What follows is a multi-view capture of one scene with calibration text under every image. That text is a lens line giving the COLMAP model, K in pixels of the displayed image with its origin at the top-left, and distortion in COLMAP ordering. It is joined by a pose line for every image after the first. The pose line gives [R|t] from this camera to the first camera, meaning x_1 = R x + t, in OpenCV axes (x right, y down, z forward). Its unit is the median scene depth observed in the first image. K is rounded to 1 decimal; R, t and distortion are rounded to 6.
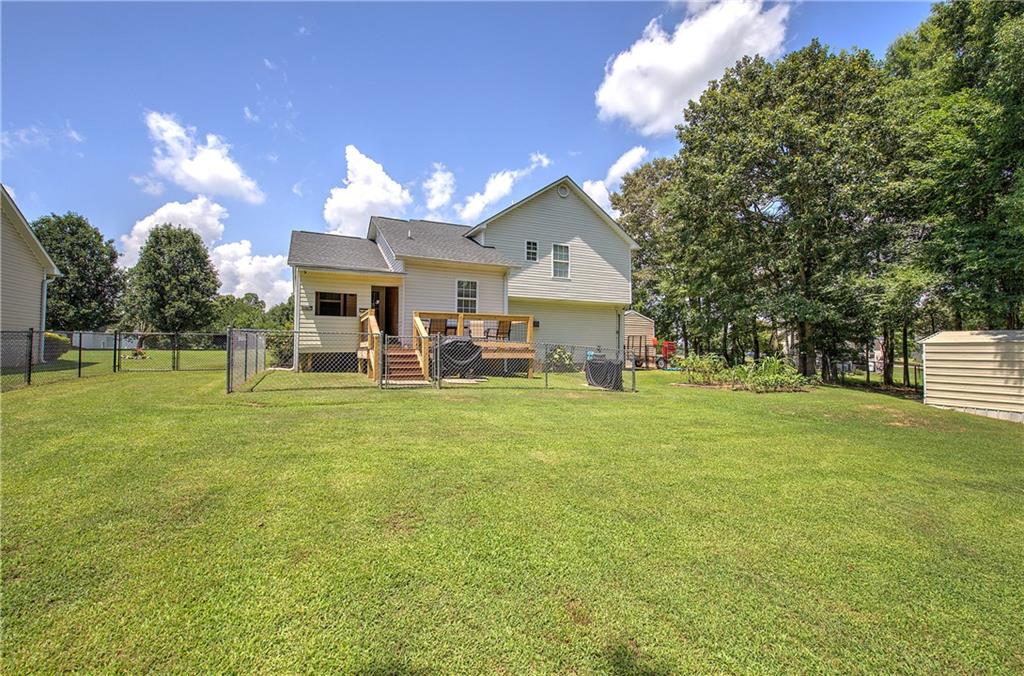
lens RADIAL K [[439.7, 0, 518.9], [0, 439.7, 336.5], [0, 0, 1]] dist [-0.002694, 0.000251]
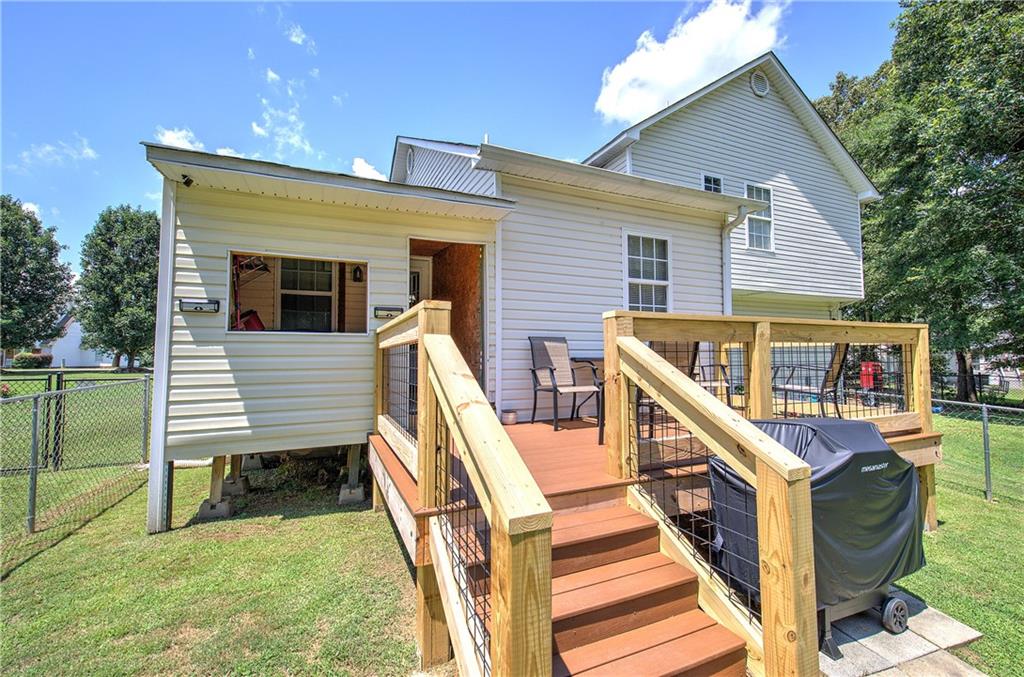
lens RADIAL K [[439.7, 0, 518.9], [0, 439.7, 337.0], [0, 0, 1]] dist [-0.002694, 0.000251]
pose [[0.999426, -0.007498, -0.033039, -0.207574], [0.007045, 0.999880, -0.013808, -0.030774], [0.033138, 0.013567, 0.999359, 0.573741]]
